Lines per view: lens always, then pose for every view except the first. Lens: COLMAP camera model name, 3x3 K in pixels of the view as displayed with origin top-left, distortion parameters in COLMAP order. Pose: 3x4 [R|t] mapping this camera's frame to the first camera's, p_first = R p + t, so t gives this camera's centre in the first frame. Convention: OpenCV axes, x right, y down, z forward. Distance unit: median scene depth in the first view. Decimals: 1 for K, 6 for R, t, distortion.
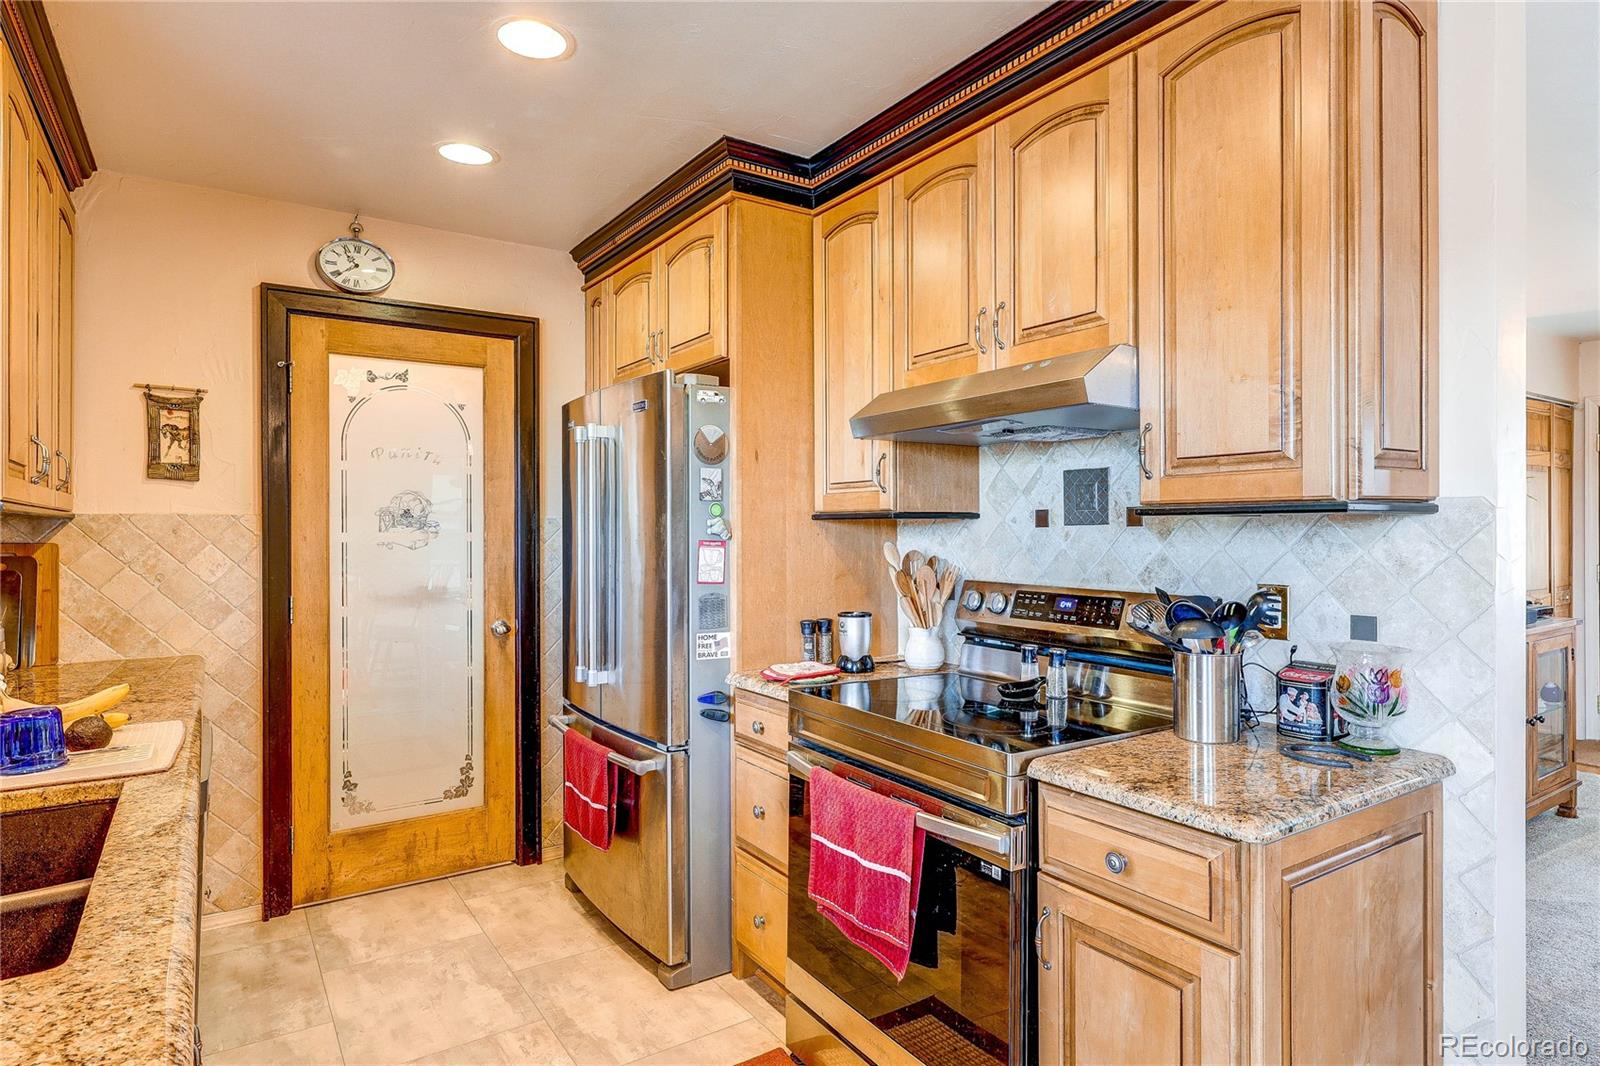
lens RADIAL K [[884.0, 0, 794.9], [0, 884.0, 529.5], [0, 0, 1]] dist [0.003084, 0.001483]
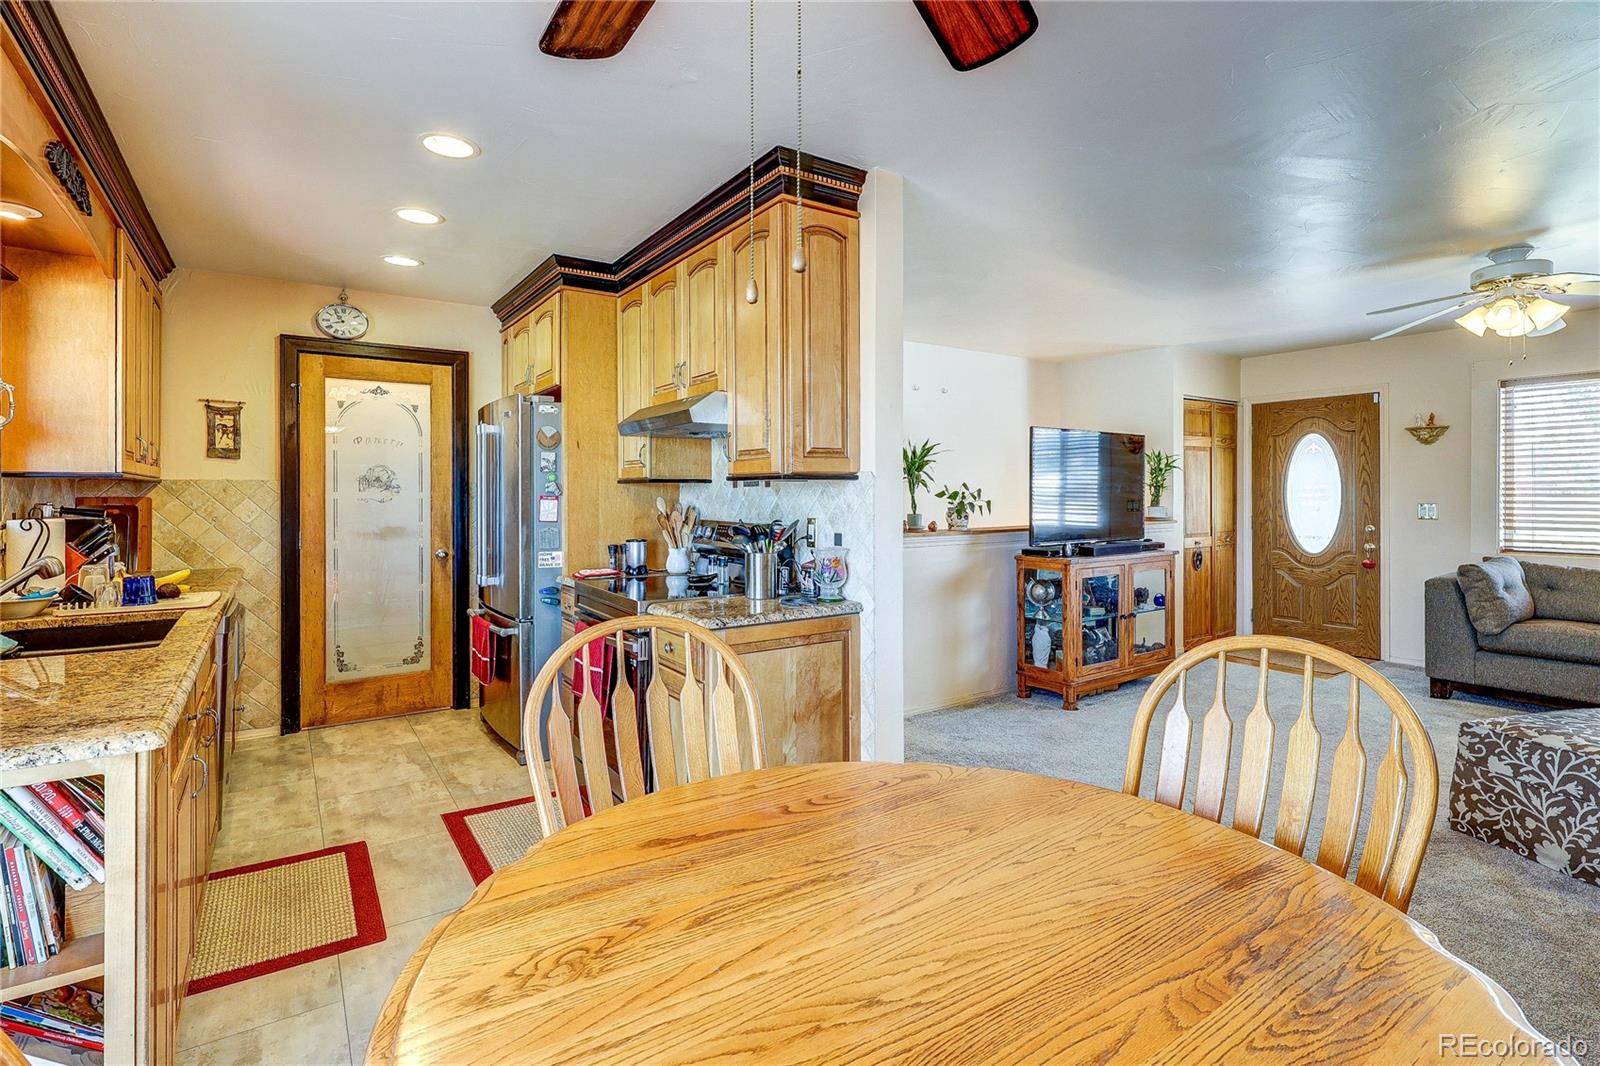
lens RADIAL K [[742.5, 0, 782.8], [0, 742.5, 493.7], [0, 0, 1]] dist [0.002514, -0.000450]
pose [[0.999933, 0.000921, 0.011565, 0.329598], [-0.000923, 1.000000, 0.000135, 0.007821], [-0.011565, -0.000145, 0.999933, -0.400016]]
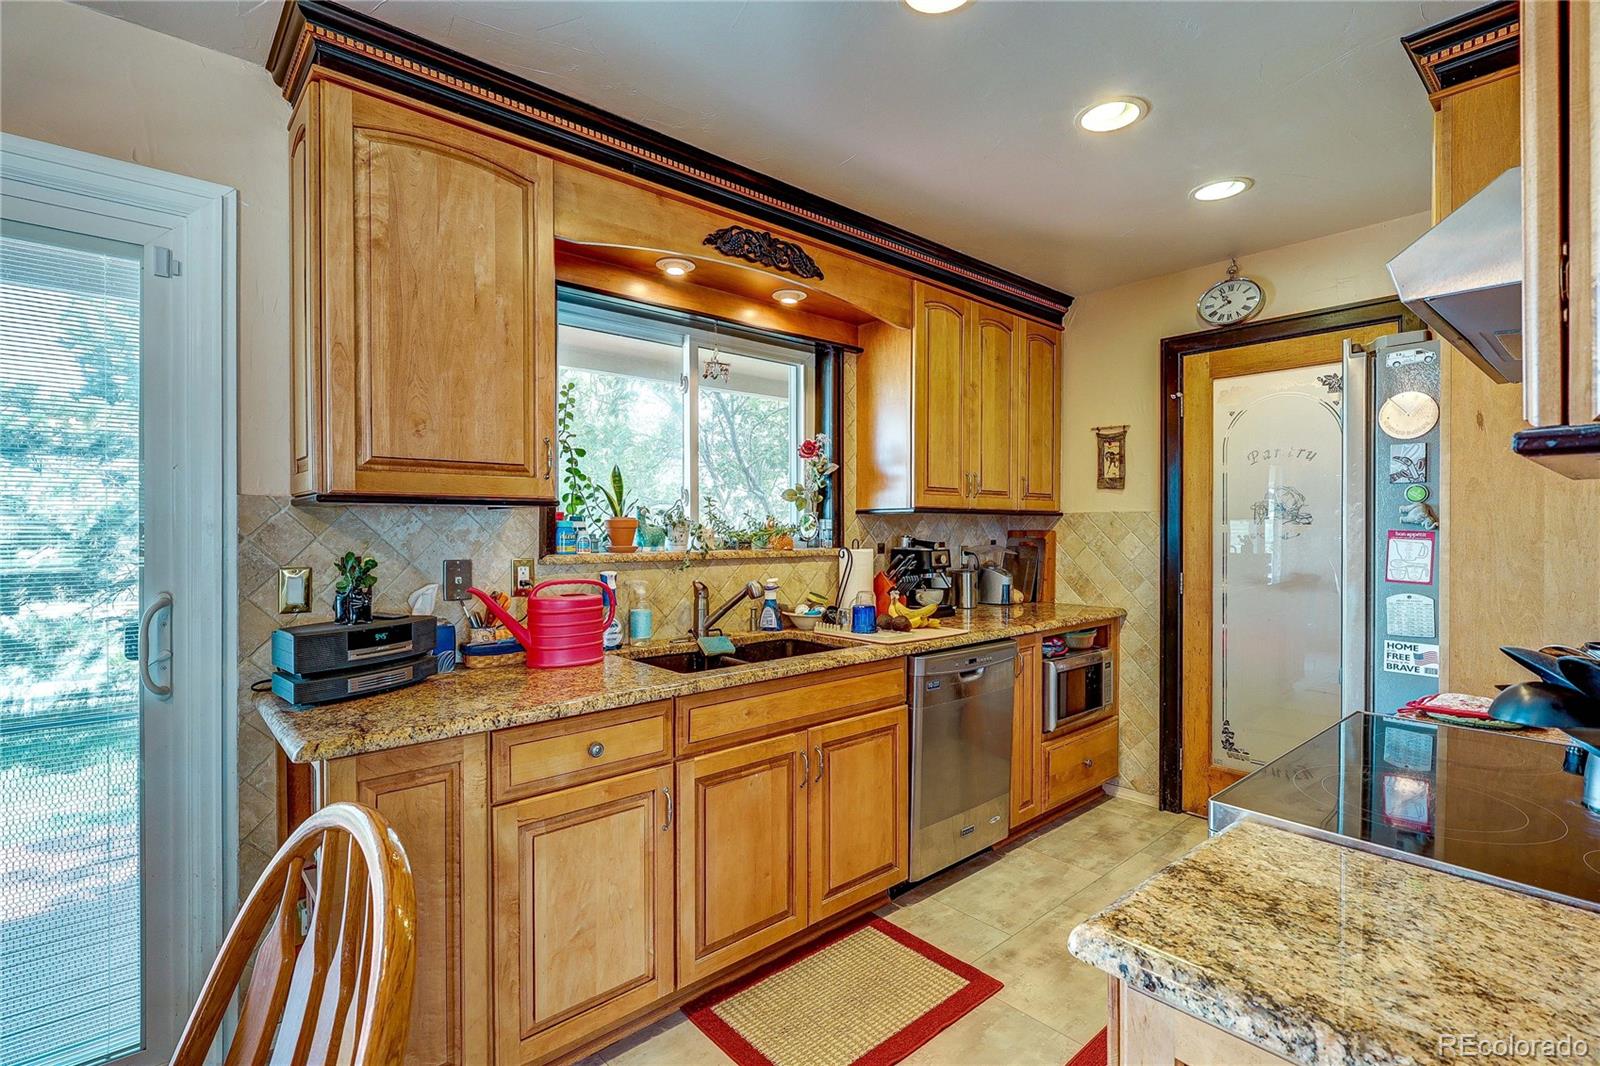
lens RADIAL K [[742.5, 0, 810.3], [0, 742.5, 533.2], [0, 0, 1]] dist [0.002514, -0.000450]
pose [[0.163060, 0.008701, -0.986578, 0.502083], [0.000613, 0.999960, 0.008921, 0.008221], [0.986616, -0.002059, 0.163048, 0.331857]]
